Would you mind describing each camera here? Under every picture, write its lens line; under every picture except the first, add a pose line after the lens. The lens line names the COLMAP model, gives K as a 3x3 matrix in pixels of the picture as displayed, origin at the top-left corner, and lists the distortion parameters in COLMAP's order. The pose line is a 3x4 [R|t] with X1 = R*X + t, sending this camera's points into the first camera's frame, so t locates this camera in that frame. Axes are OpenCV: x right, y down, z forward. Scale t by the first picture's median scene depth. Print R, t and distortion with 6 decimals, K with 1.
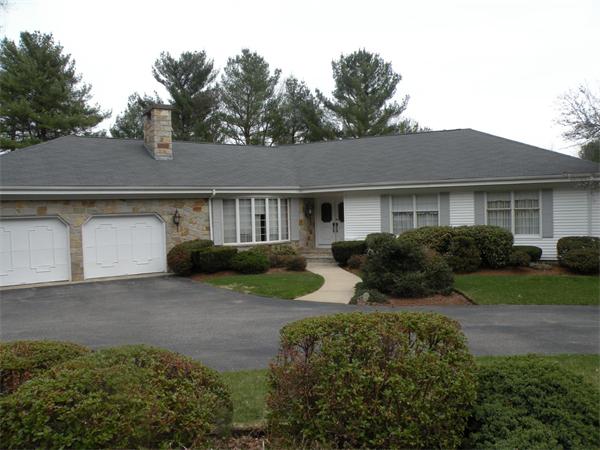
lens RADIAL K [[490.9, 0, 300.0], [0, 490.9, 225.0], [0, 0, 1]] dist [-0.096936, 0.005960]
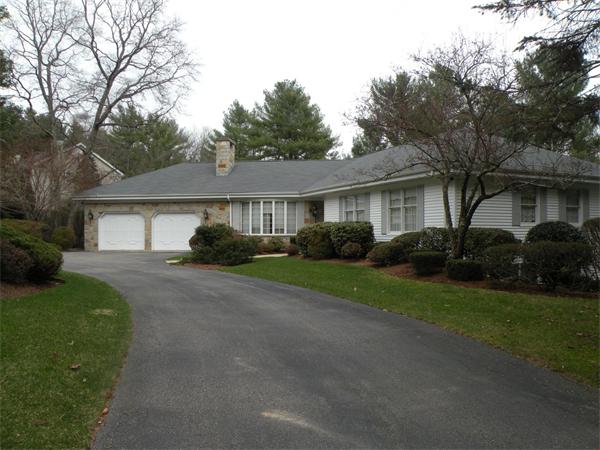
lens RADIAL K [[490.9, 0, 300.0], [0, 490.9, 225.0], [0, 0, 1]] dist [-0.096936, 0.005960]
pose [[0.739140, 0.017726, -0.673318, 0.890241], [-0.037432, 0.999190, -0.014786, 0.026487], [0.672511, 0.036132, 0.739205, 0.083580]]
